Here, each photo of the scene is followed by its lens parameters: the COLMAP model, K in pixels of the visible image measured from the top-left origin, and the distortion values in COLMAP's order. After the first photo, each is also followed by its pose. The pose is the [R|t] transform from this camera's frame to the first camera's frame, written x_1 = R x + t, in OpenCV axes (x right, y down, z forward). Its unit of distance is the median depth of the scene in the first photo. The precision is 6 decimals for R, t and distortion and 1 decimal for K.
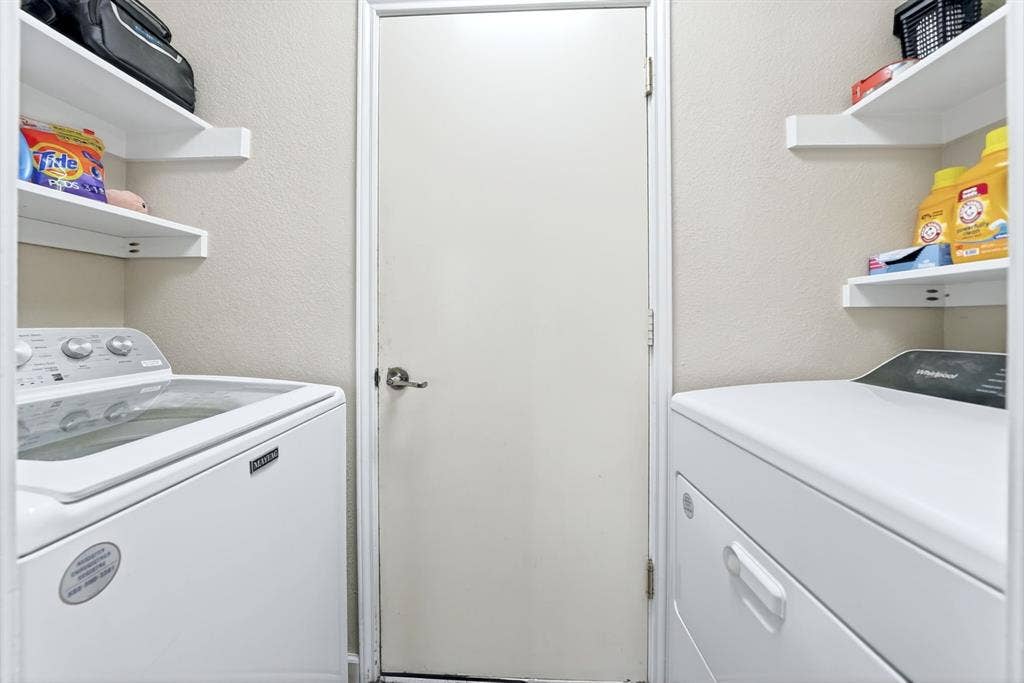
lens RADIAL K [[360.5, 0, 510.3], [0, 360.5, 317.1], [0, 0, 1]] dist [-0.022754, 0.000072]
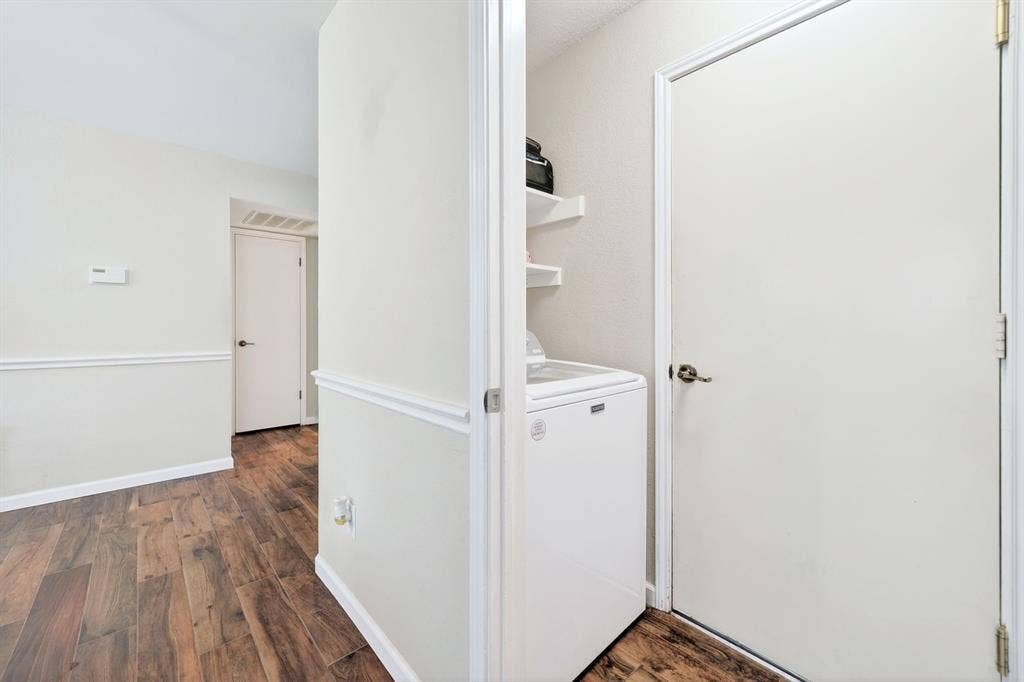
lens RADIAL K [[411.1, 0, 513.9], [0, 411.1, 326.9], [0, 0, 1]] dist [-0.003188, -0.000159]
pose [[0.717858, 0.003897, -0.696178, 0.244491], [0.003961, 0.999945, 0.009682, -0.004748], [0.696178, -0.009708, 0.717803, -0.431651]]
